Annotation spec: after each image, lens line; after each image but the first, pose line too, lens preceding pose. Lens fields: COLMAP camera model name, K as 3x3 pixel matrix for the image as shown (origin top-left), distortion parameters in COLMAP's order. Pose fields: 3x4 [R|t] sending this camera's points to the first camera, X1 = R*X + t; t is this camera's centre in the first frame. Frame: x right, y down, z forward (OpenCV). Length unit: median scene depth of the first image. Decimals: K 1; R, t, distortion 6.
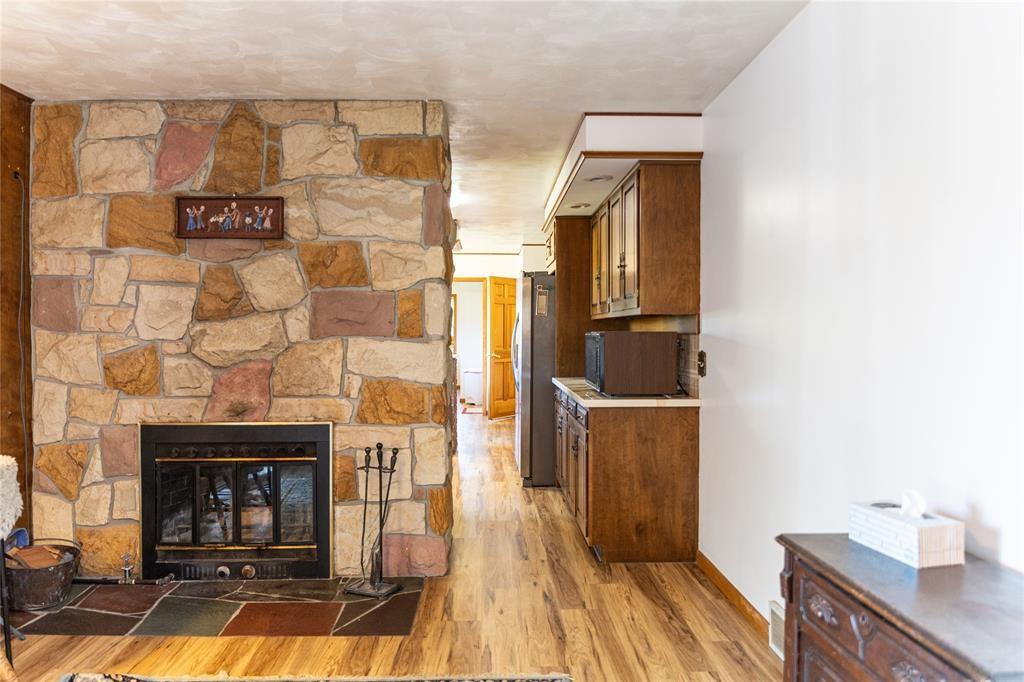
lens RADIAL K [[681.2, 0, 512.4], [0, 681.2, 338.3], [0, 0, 1]] dist [-0.018758, -0.006611]
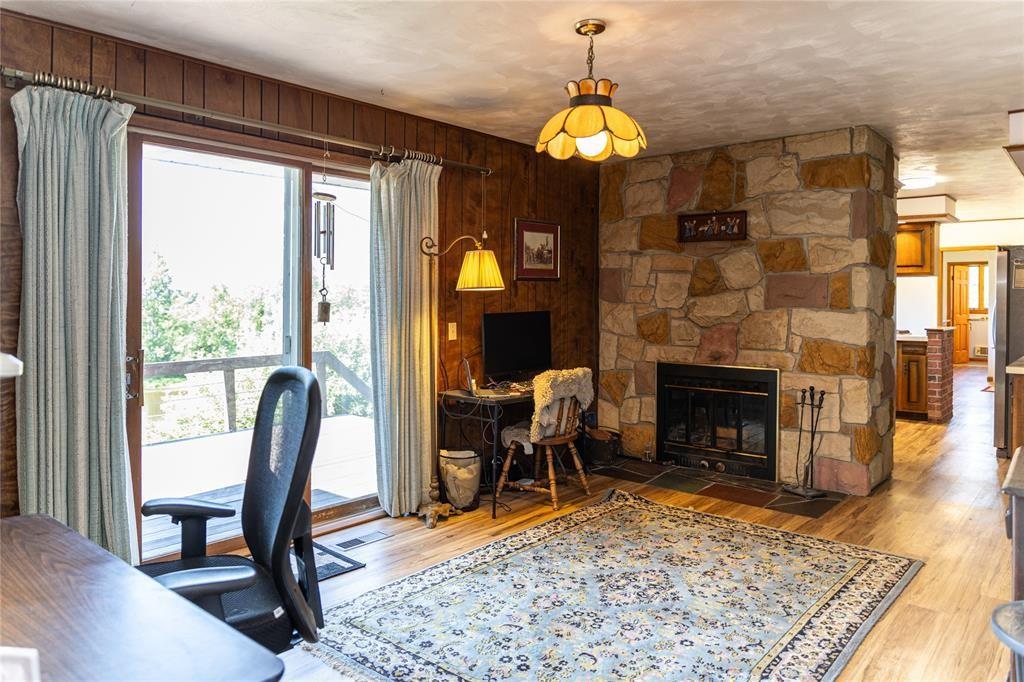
lens RADIAL K [[681.2, 0, 504.6], [0, 681.2, 307.3], [0, 0, 1]] dist [-0.018758, -0.006611]
pose [[0.727264, 0.011934, -0.686254, 0.276744], [-0.012021, 0.999917, 0.004649, -0.002681], [0.686252, 0.004868, 0.727347, -0.393256]]
